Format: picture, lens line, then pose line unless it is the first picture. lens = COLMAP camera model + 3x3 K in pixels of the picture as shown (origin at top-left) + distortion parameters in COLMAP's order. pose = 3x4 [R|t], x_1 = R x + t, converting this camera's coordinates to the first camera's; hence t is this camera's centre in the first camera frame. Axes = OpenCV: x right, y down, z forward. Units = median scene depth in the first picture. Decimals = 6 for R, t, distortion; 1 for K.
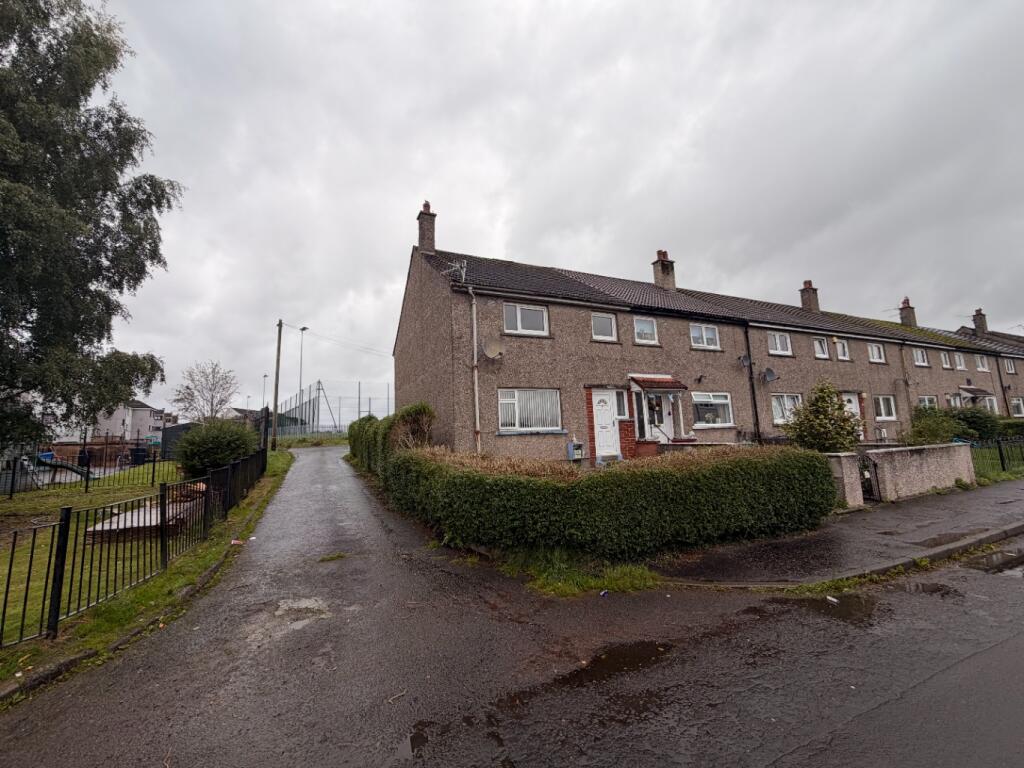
lens RADIAL K [[404.8, 0, 508.4], [0, 404.8, 387.2], [0, 0, 1]] dist [-0.001448, -0.000592]
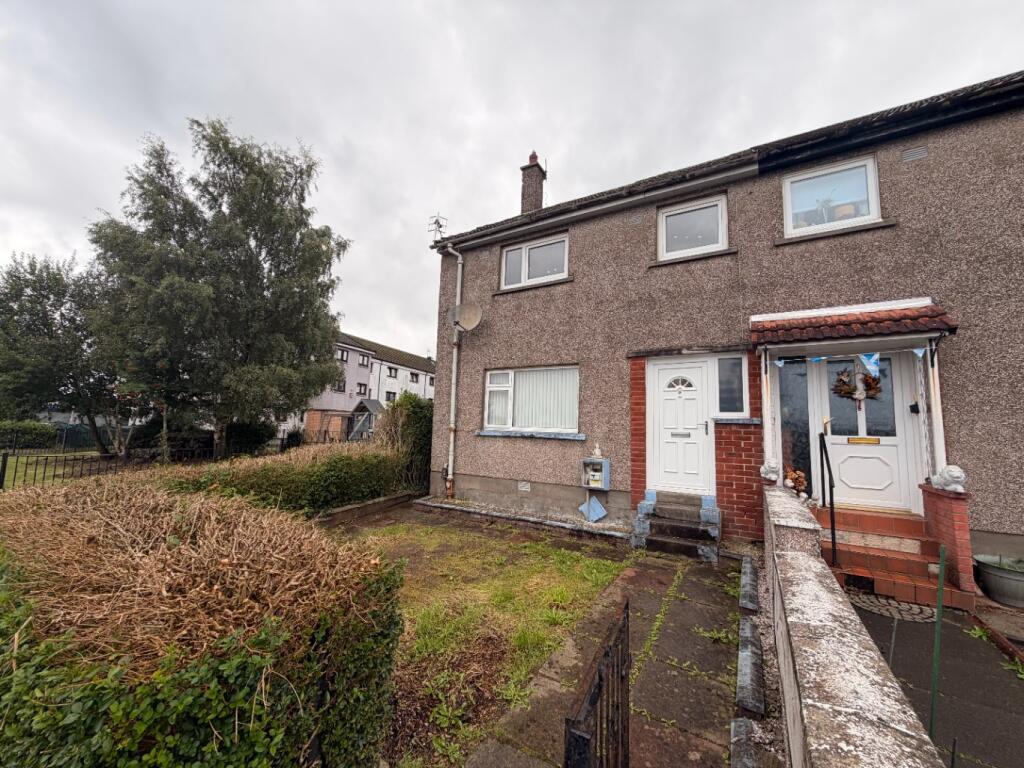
lens RADIAL K [[404.8, 0, 508.4], [0, 404.8, 387.2], [0, 0, 1]] dist [-0.001448, -0.000592]
pose [[0.564775, -0.038399, -0.824351, 0.522952], [0.040132, 0.999013, -0.019039, 0.042616], [0.824268, -0.022330, 0.565759, 0.555848]]
